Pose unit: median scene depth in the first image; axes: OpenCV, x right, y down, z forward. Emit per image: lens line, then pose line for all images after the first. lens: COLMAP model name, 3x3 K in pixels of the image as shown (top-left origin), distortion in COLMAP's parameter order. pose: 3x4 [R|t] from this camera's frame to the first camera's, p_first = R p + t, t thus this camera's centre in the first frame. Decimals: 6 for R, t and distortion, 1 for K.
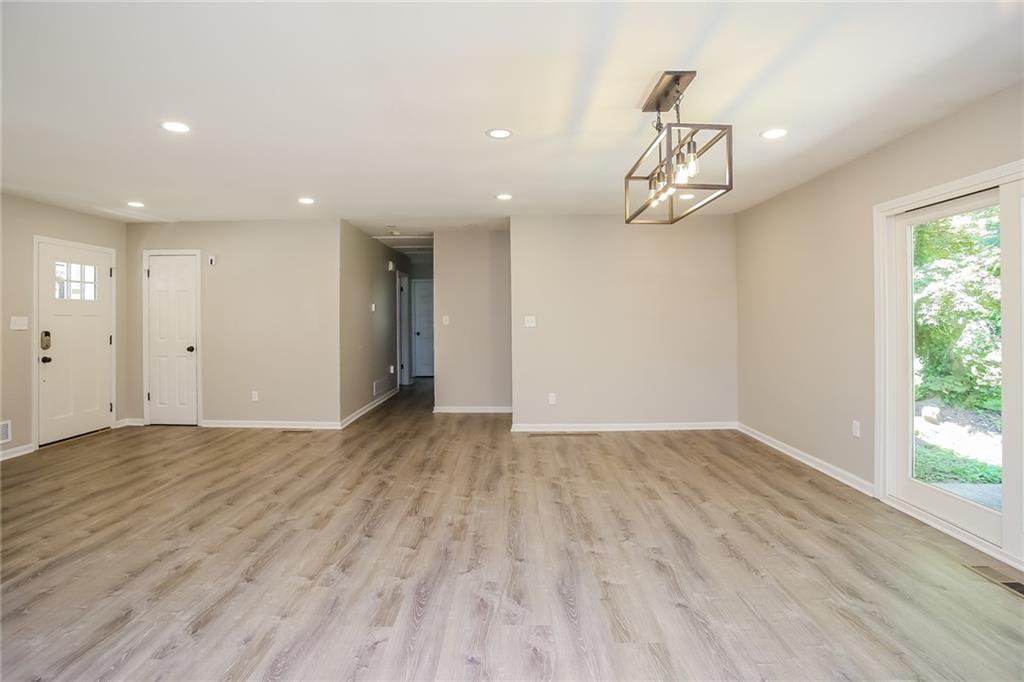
lens RADIAL K [[517.4, 0, 495.4], [0, 517.4, 318.6], [0, 0, 1]] dist [-0.074286, 0.032334]
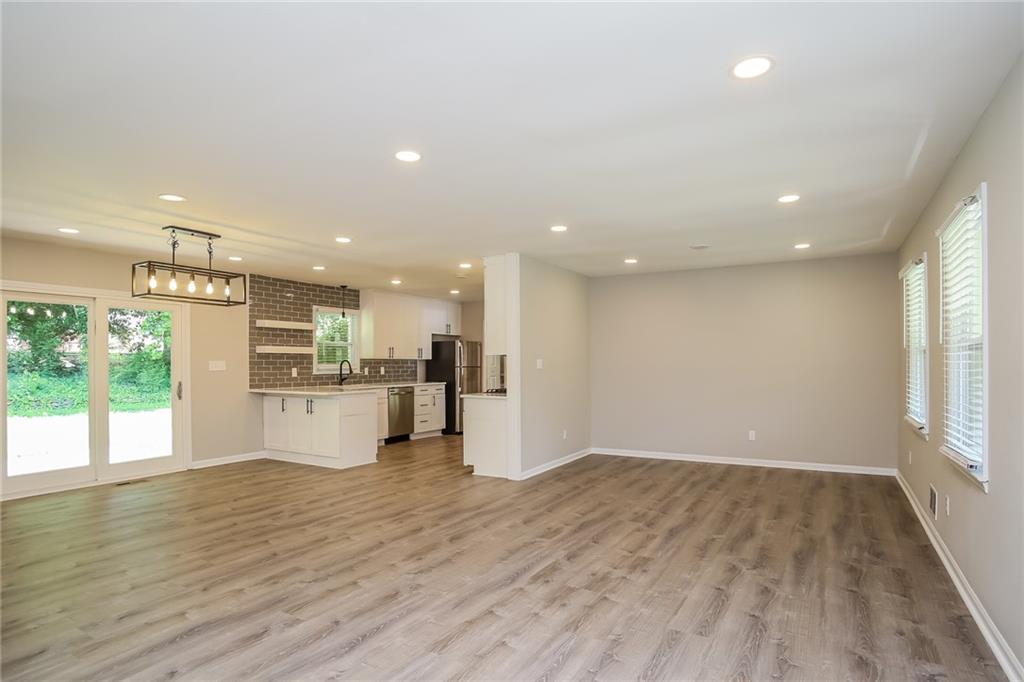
lens RADIAL K [[553.1, 0, 510.6], [0, 553.1, 362.5], [0, 0, 1]] dist [-0.084097, 0.046525]
pose [[-0.875867, 0.009836, 0.482453, -1.115118], [0.008718, 0.999952, -0.004560, 0.006995], [-0.482474, 0.000212, -0.875910, 1.551118]]
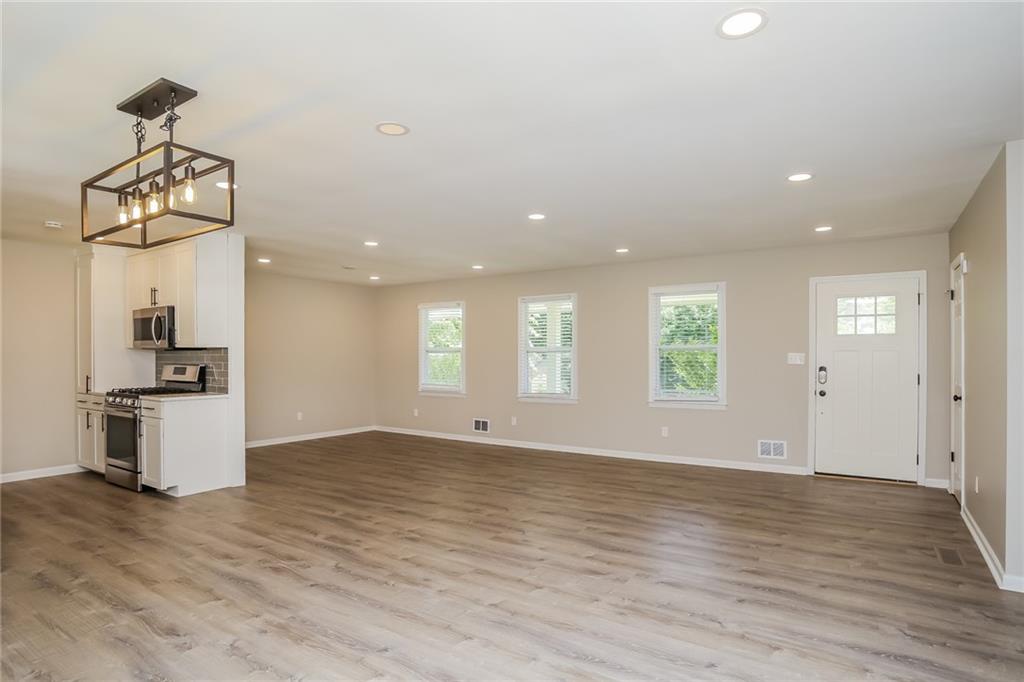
lens RADIAL K [[553.1, 0, 510.6], [0, 553.1, 362.5], [0, 0, 1]] dist [-0.084097, 0.046525]
pose [[-0.524244, 0.013306, -0.851464, 0.605060], [0.003662, 0.999904, 0.013371, -0.001277], [0.851561, 0.003892, -0.524242, 1.495088]]
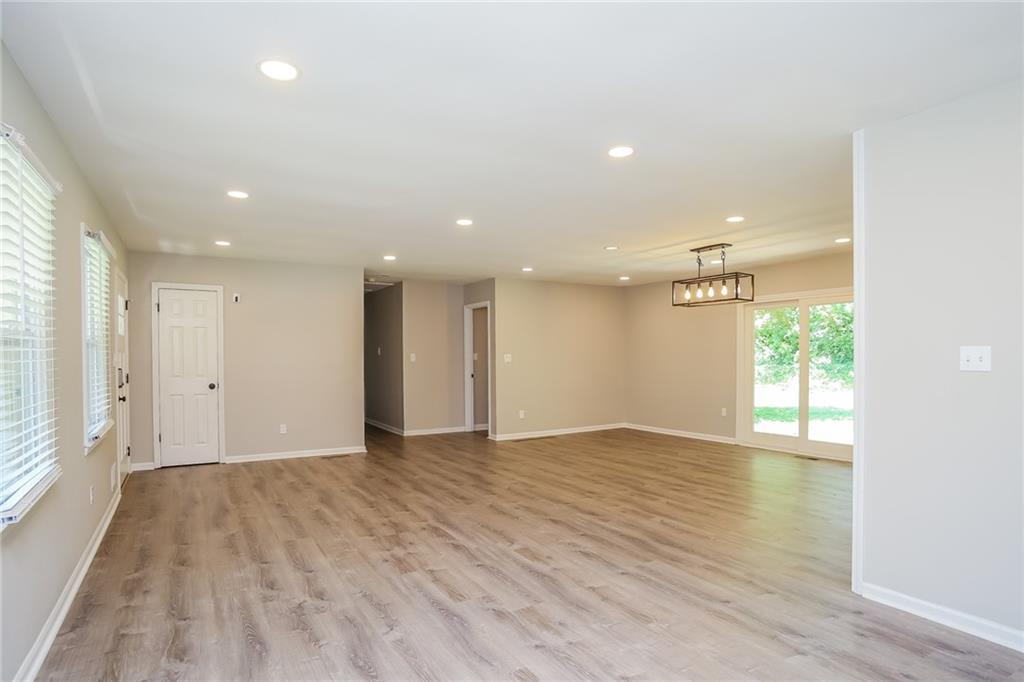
lens RADIAL K [[553.1, 0, 510.6], [0, 553.1, 362.5], [0, 0, 1]] dist [-0.084097, 0.046525]
pose [[0.840736, -0.004878, 0.541423, -1.197814], [-0.000773, 0.999948, 0.010209, 0.004281], [-0.541444, -0.009002, 0.840688, -0.361987]]
